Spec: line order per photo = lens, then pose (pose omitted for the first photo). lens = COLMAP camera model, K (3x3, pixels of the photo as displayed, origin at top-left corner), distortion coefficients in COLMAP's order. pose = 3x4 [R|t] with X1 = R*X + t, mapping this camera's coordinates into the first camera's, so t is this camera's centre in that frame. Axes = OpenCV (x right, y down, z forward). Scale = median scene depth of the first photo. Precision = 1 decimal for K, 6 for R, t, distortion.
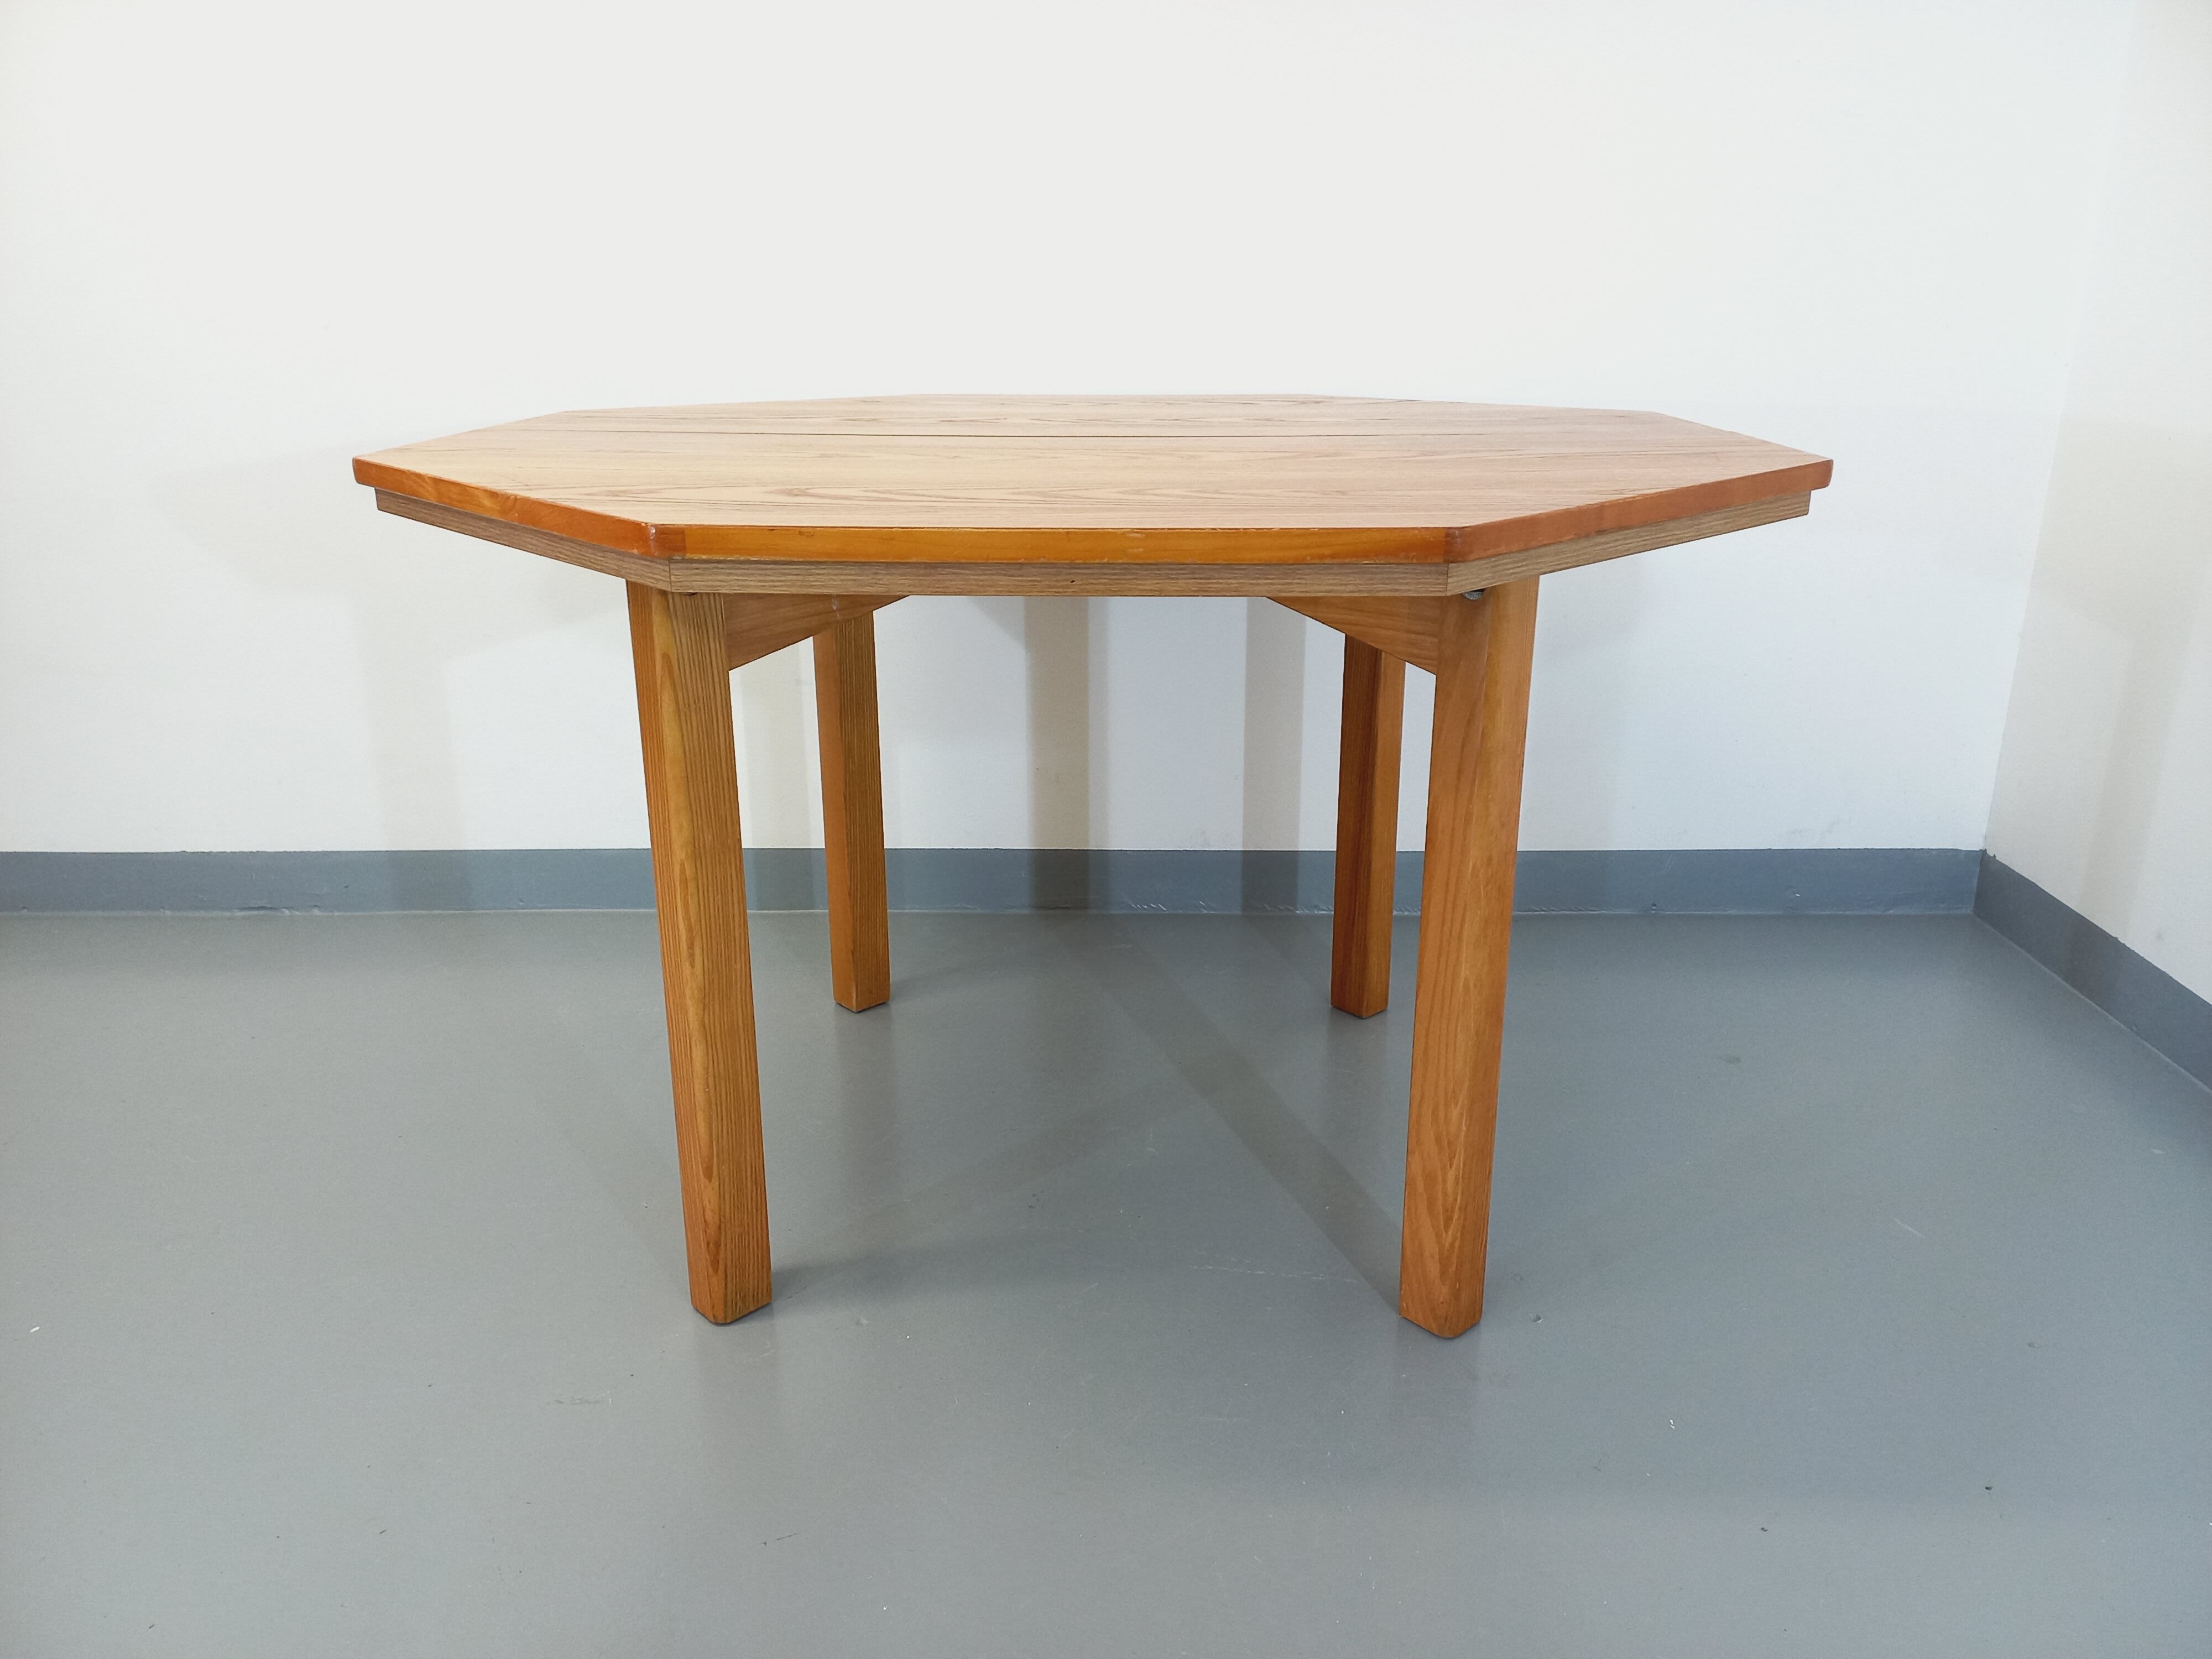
lens RADIAL K [[1600.4, 0, 1097.9], [0, 1600.4, 798.6], [0, 0, 1]] dist [0.100850, -0.136022]
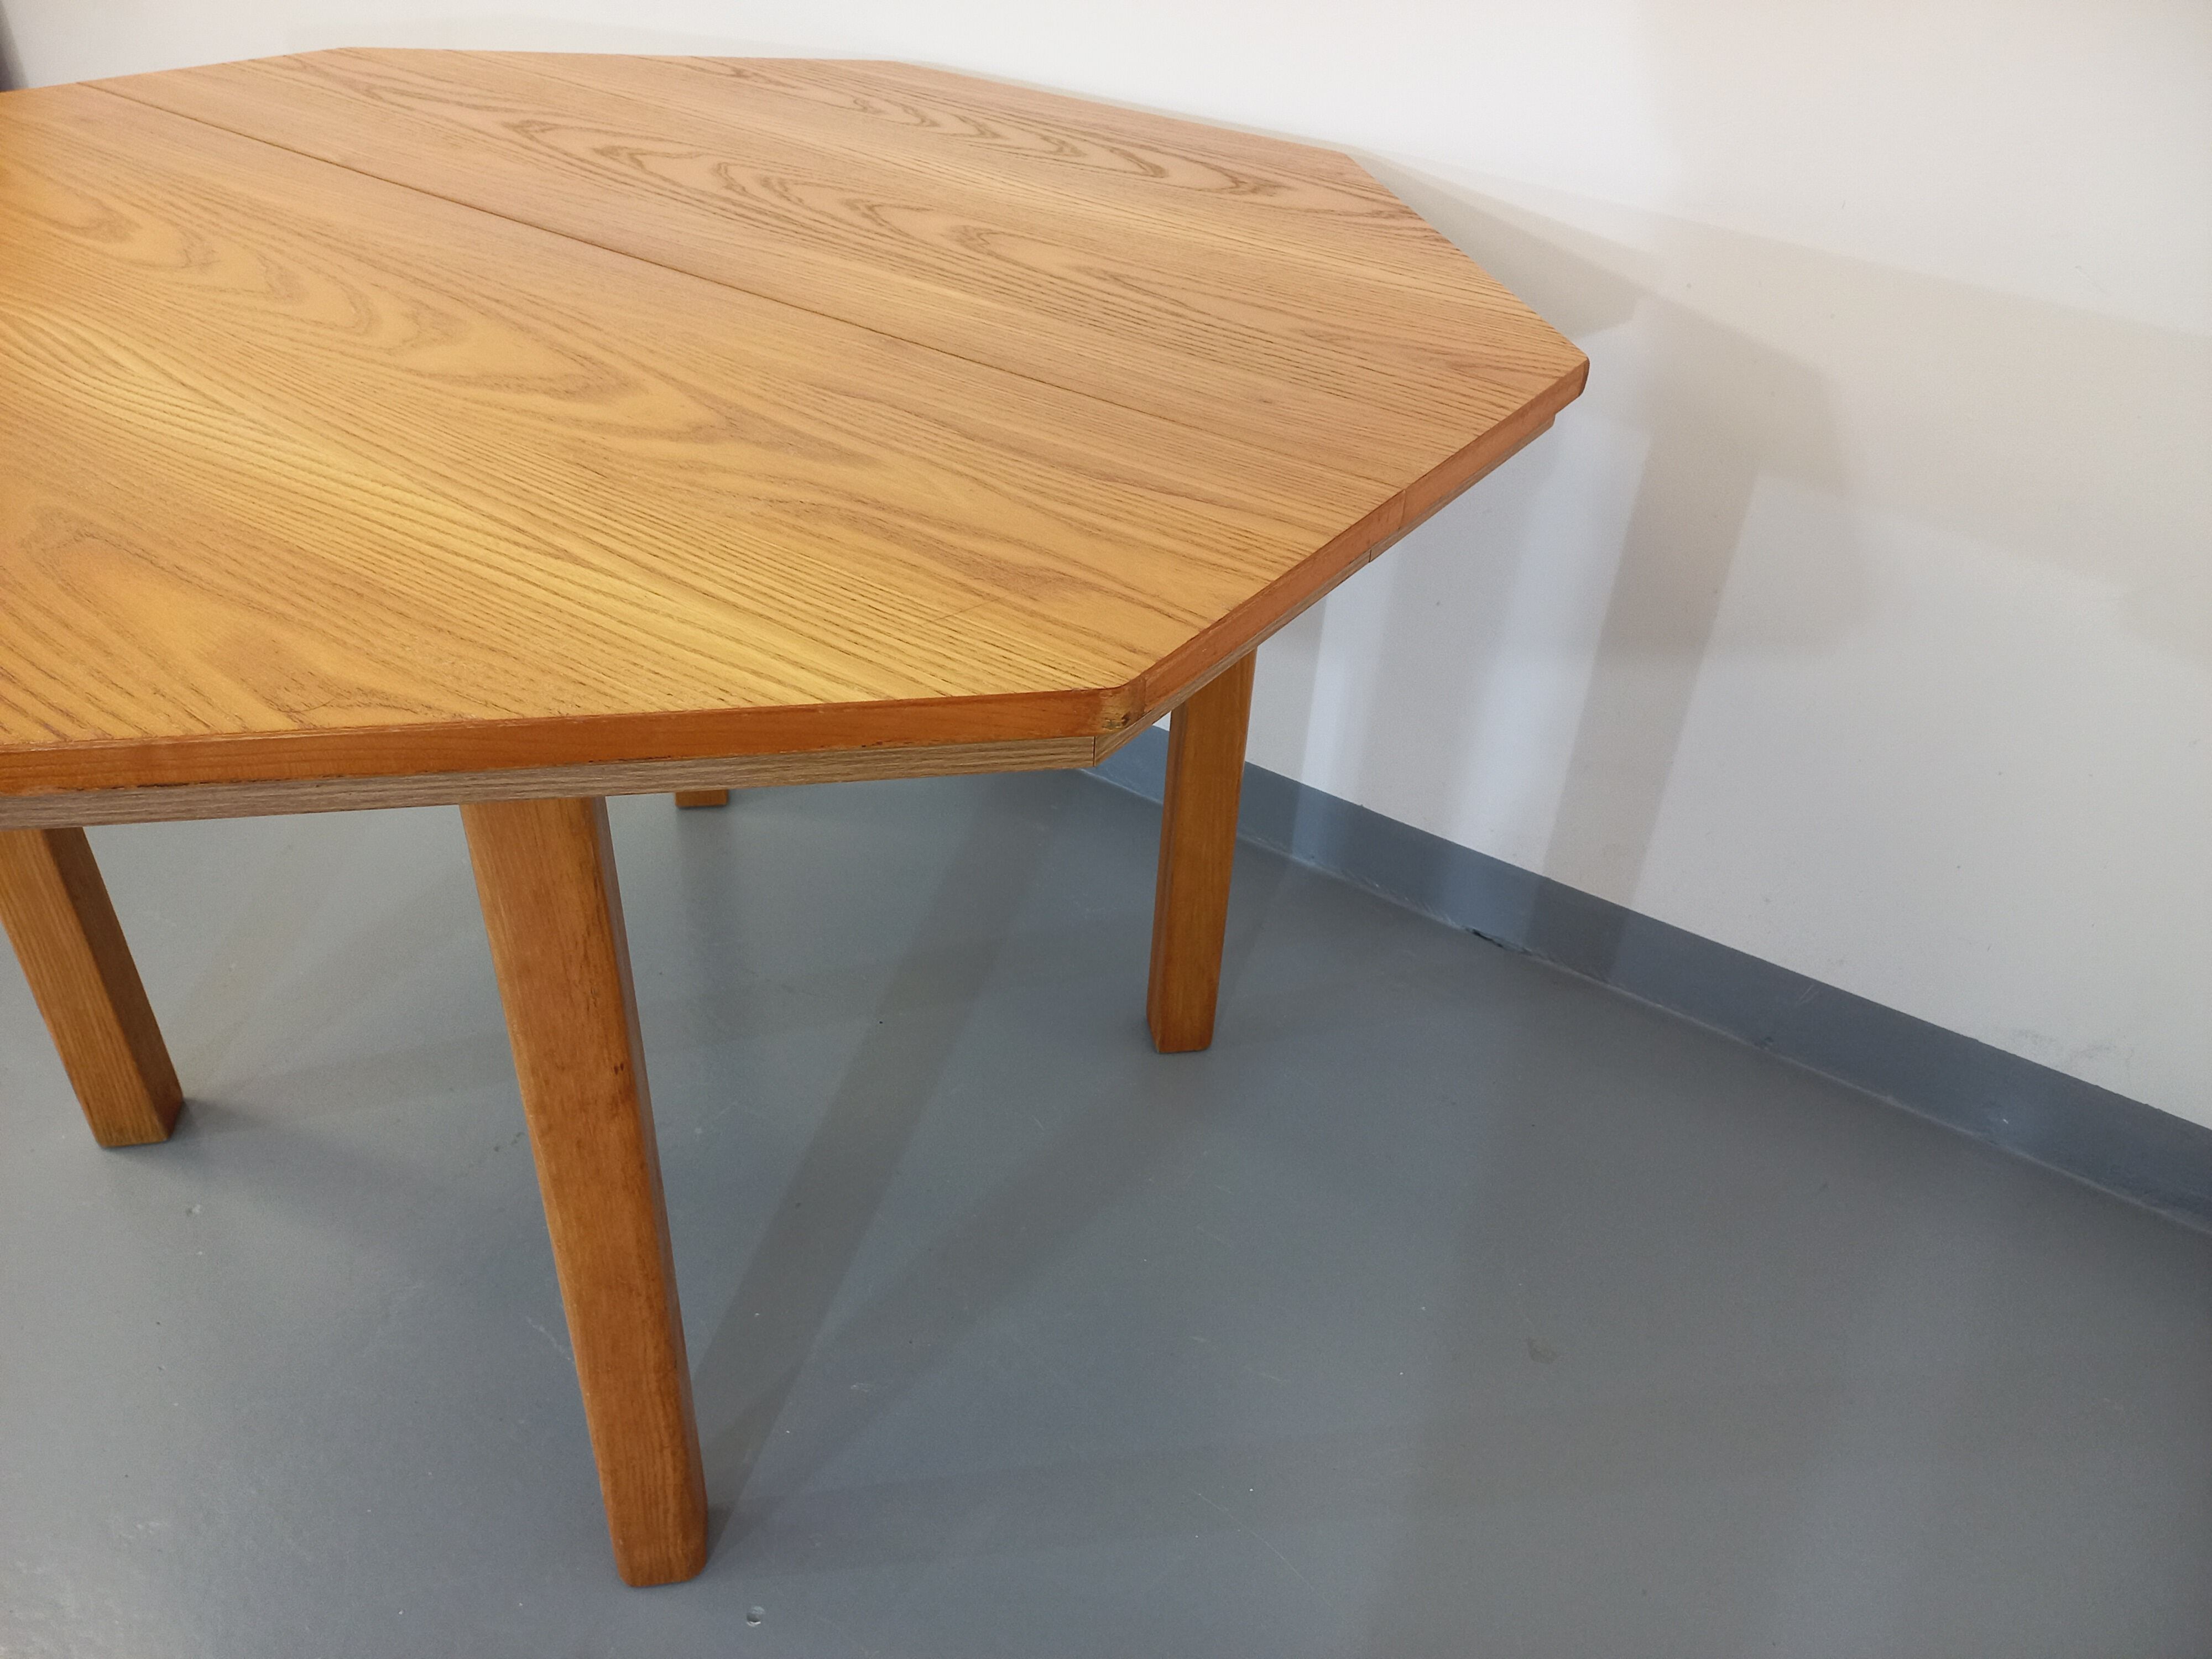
lens RADIAL K [[1604.7, 0, 1098.4], [0, 1604.7, 806.6], [0, 0, 1]] dist [0.090285, -0.119569]
pose [[0.840215, 0.344381, -0.418857, 0.604304], [-0.213094, 0.919991, 0.328950, -0.304346], [0.498628, -0.187133, 0.846375, 0.532662]]
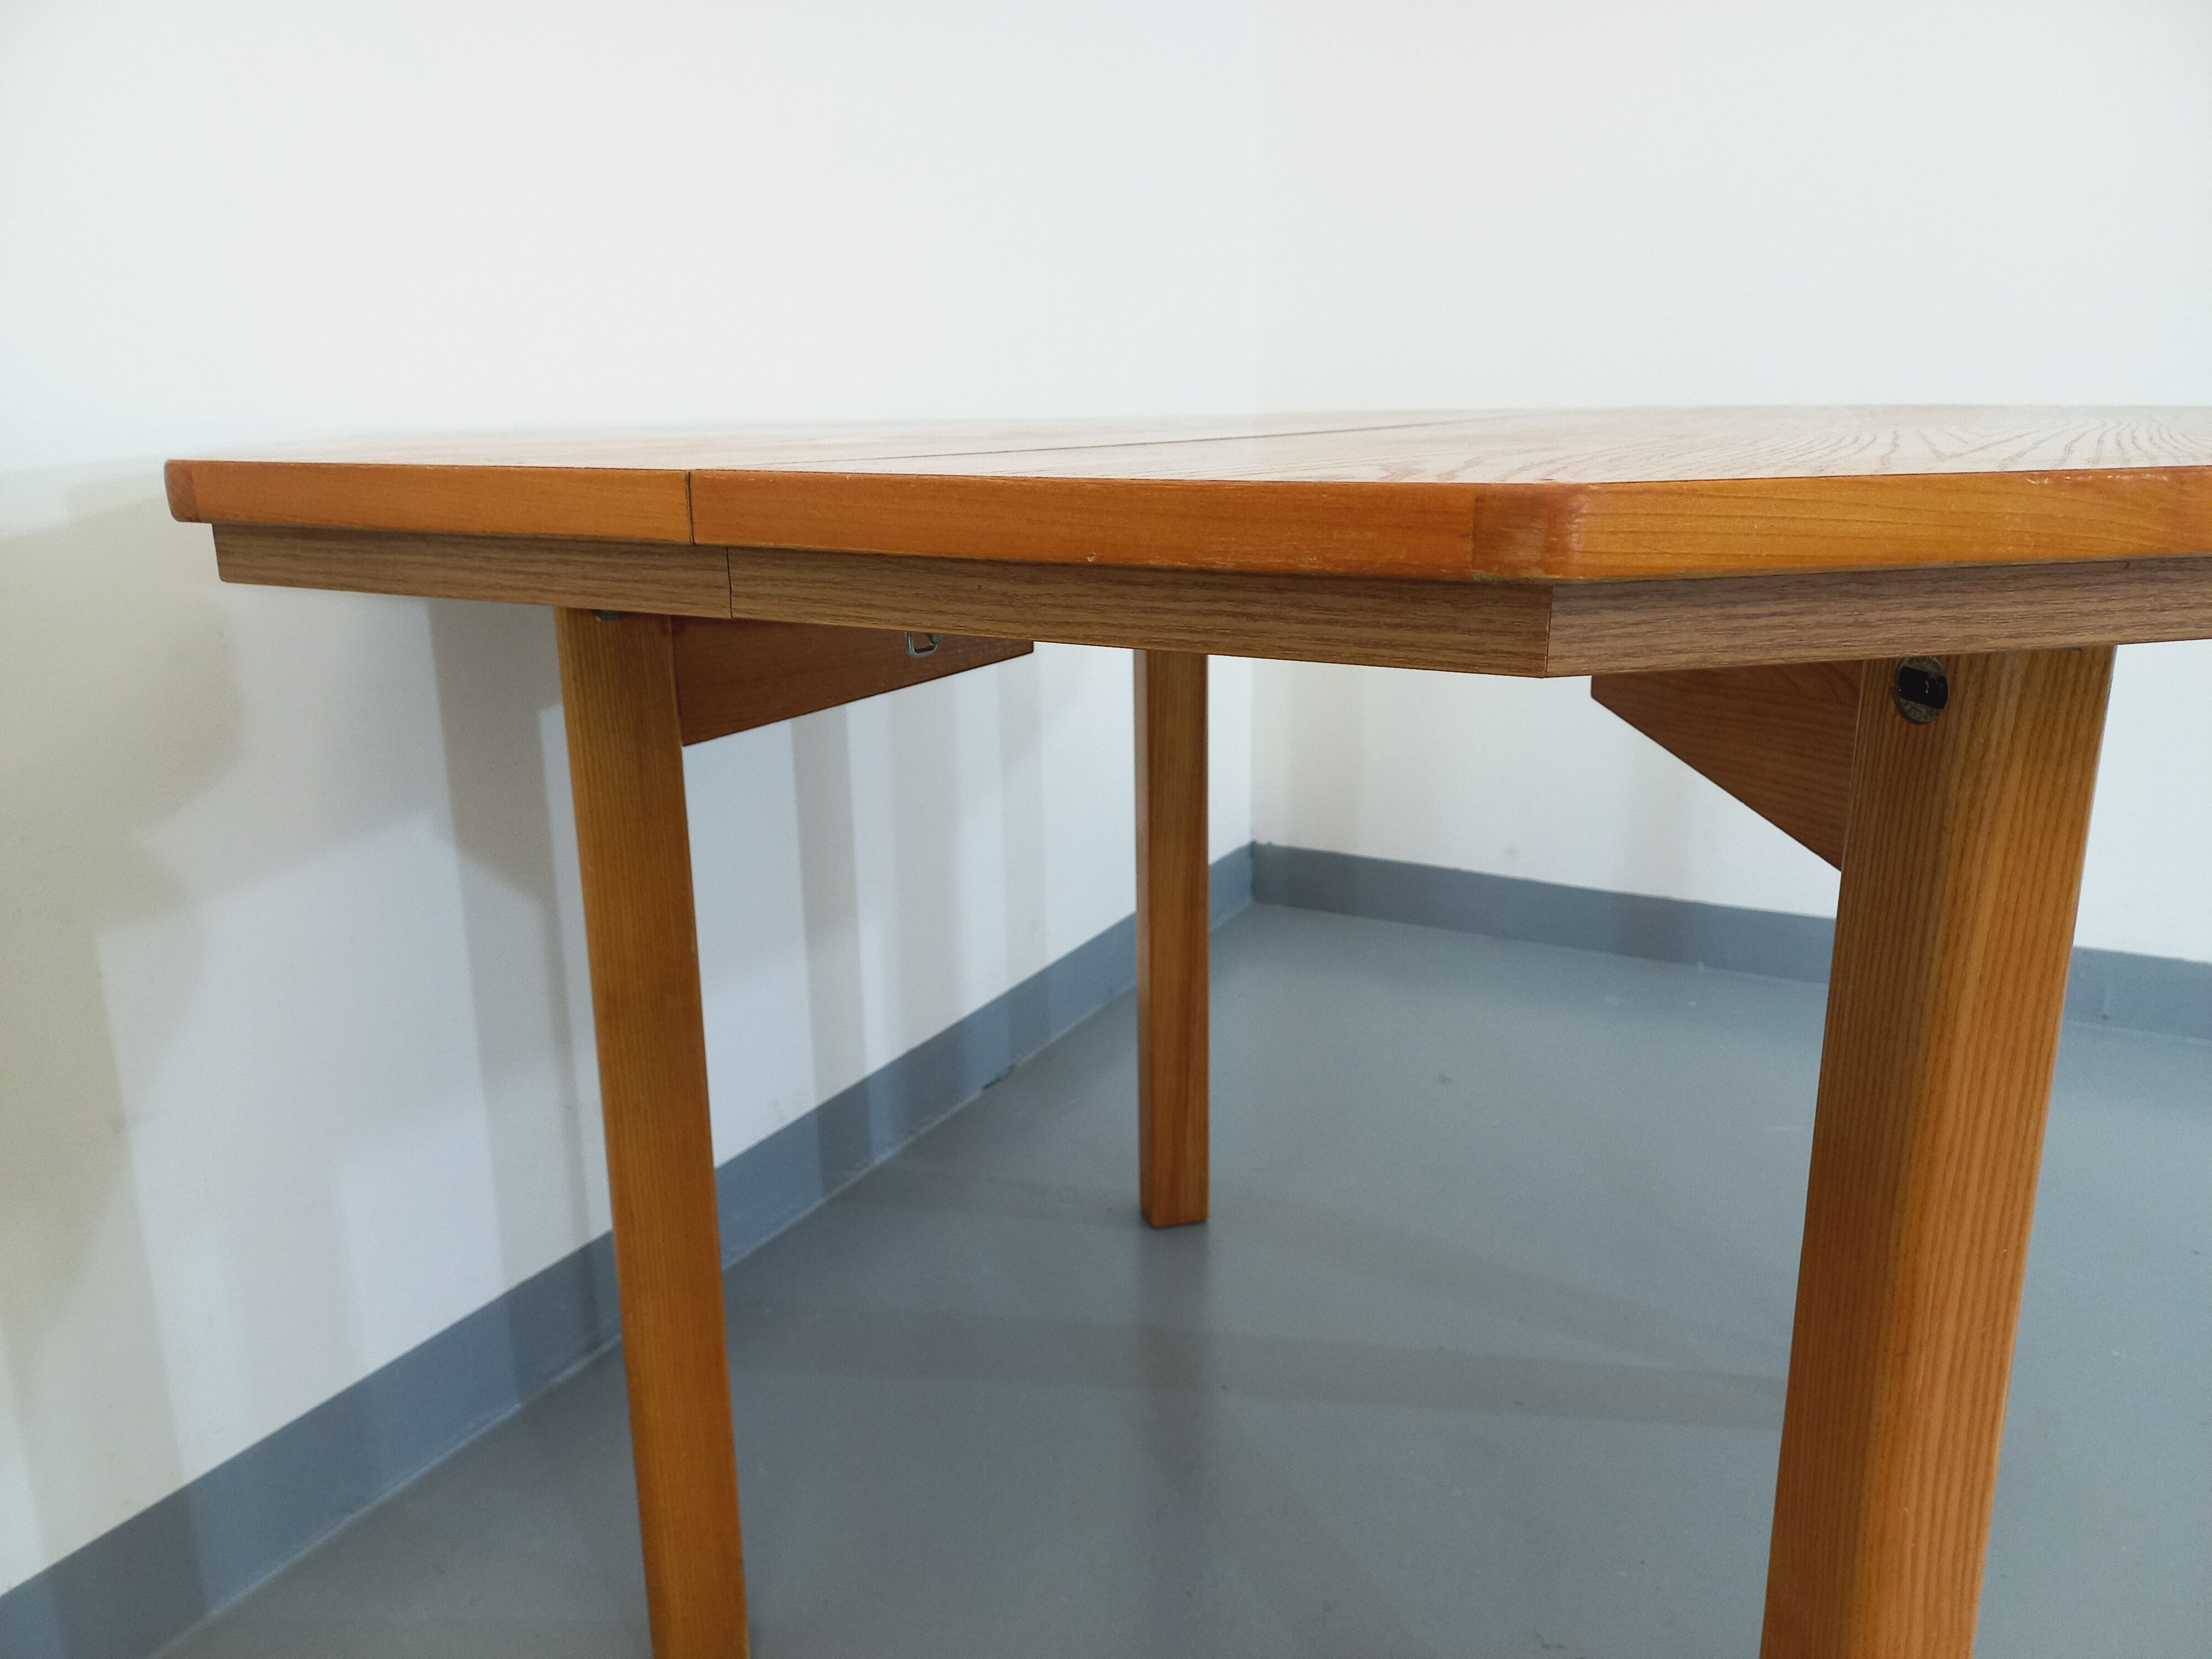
lens RADIAL K [[1626.2, 0, 1106.1], [0, 1626.2, 801.1], [0, 0, 1]] dist [0.083297, -0.123328]
pose [[0.458124, -0.216575, 0.862101, -0.686839], [0.281473, 0.955300, 0.090412, -0.194095], [-0.843146, 0.201238, 0.498606, 0.891654]]
